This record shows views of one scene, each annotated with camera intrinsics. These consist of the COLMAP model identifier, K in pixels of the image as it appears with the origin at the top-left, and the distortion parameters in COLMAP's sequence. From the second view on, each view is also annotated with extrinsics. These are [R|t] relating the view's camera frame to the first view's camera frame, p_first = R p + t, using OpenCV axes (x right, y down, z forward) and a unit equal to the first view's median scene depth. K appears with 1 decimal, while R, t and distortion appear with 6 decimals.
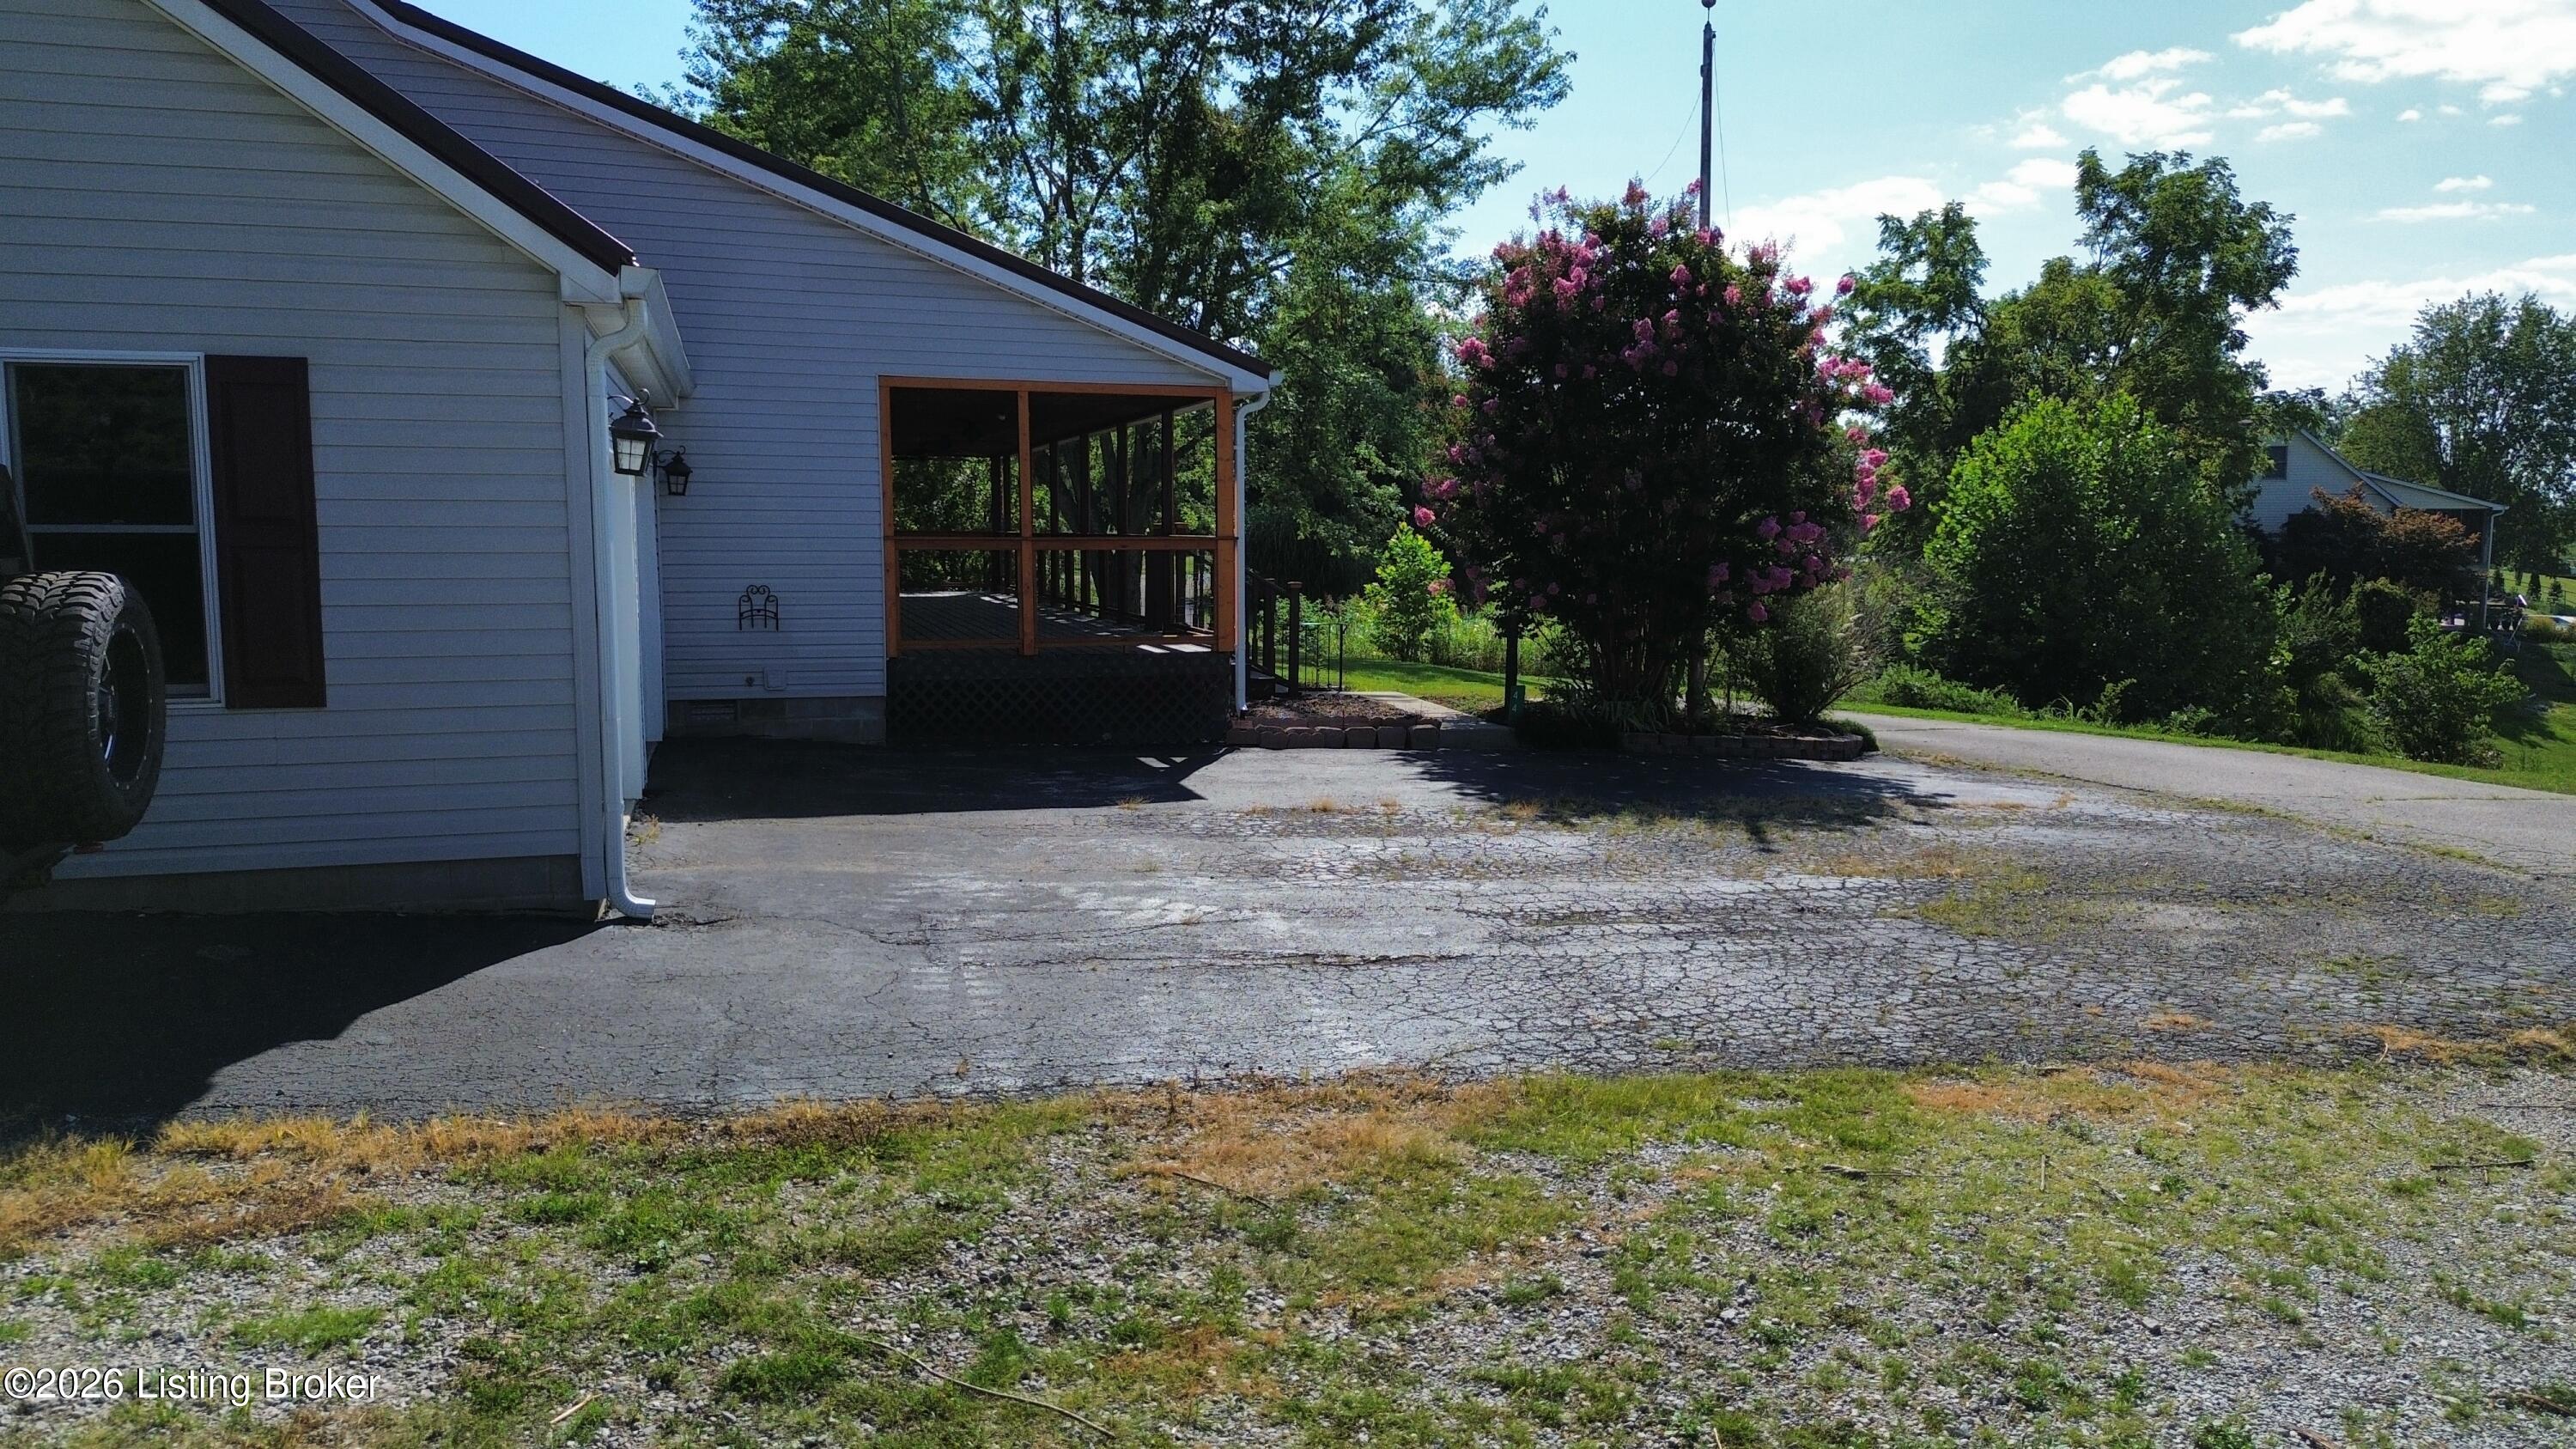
lens RADIAL K [[1813.0, 0, 1286.3], [0, 1813.0, 718.5], [0, 0, 1]] dist [0.005424, 0.000576]
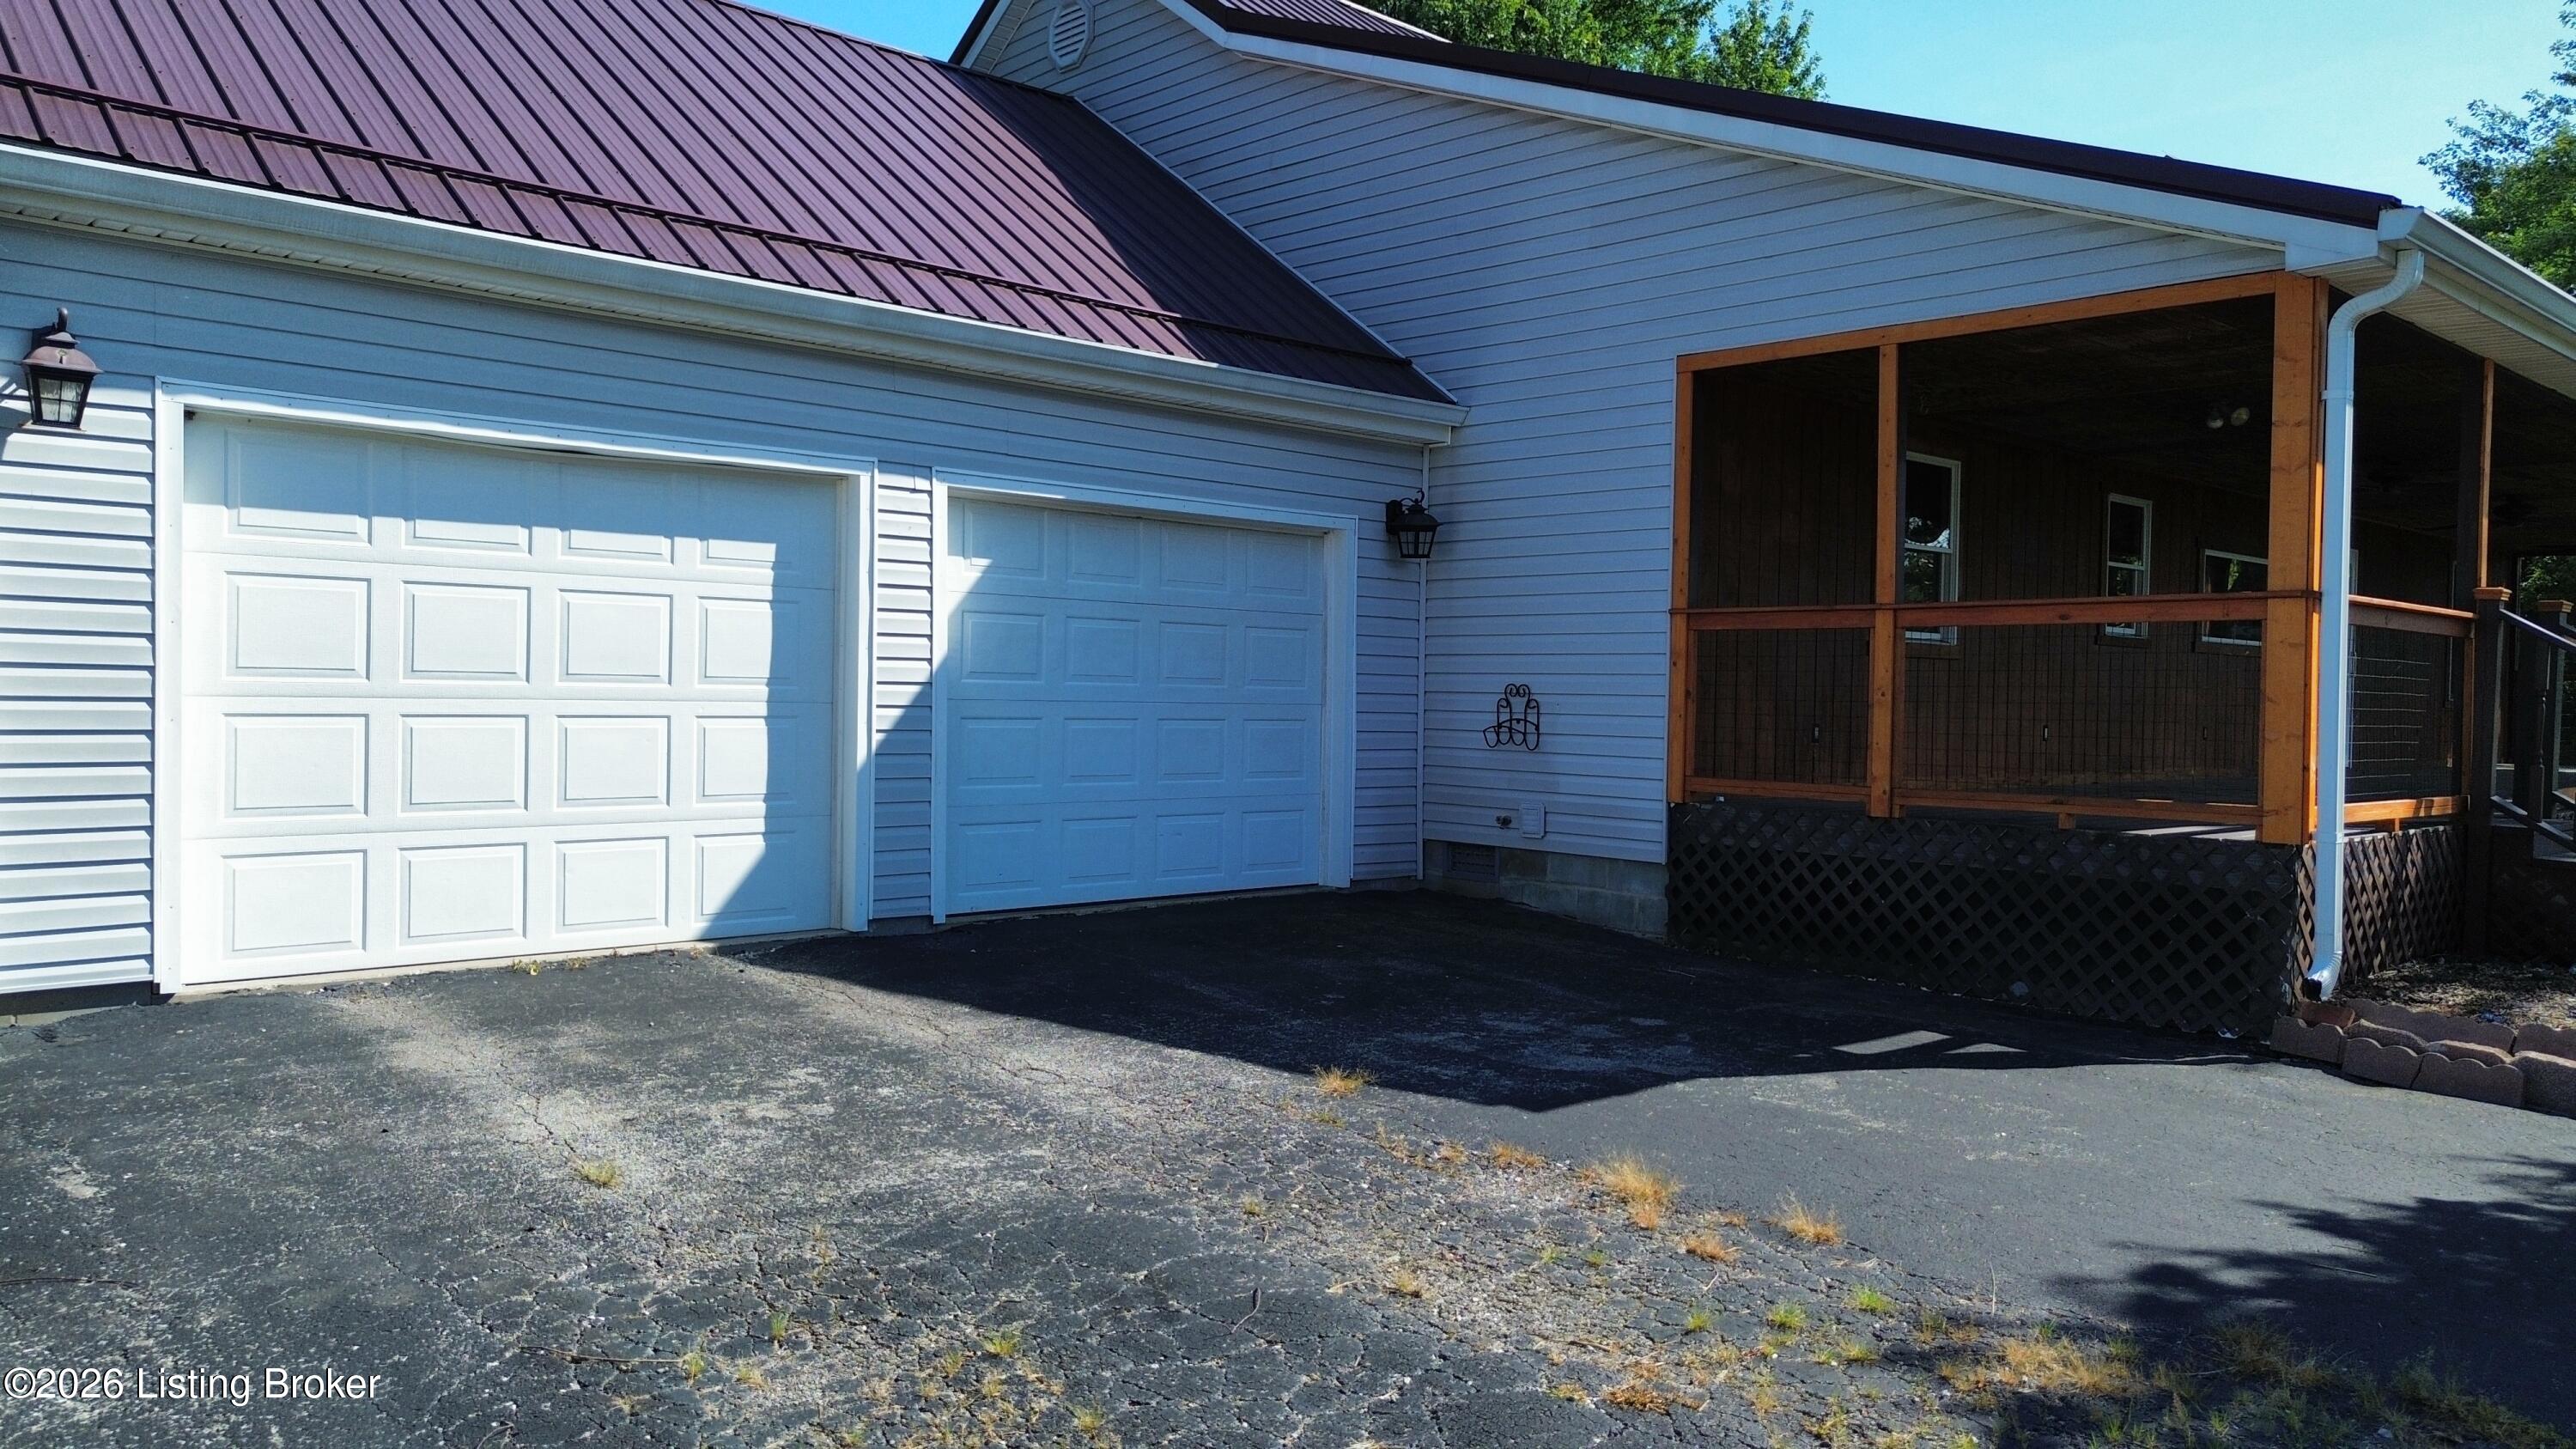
lens RADIAL K [[1813.0, 0, 1286.6], [0, 1813.0, 733.8], [0, 0, 1]] dist [0.005424, 0.000576]
pose [[0.417494, 0.021740, -0.908420, 0.290840], [-0.117767, 0.992577, -0.030370, -0.022617], [0.901016, 0.119661, 0.416955, 0.617699]]
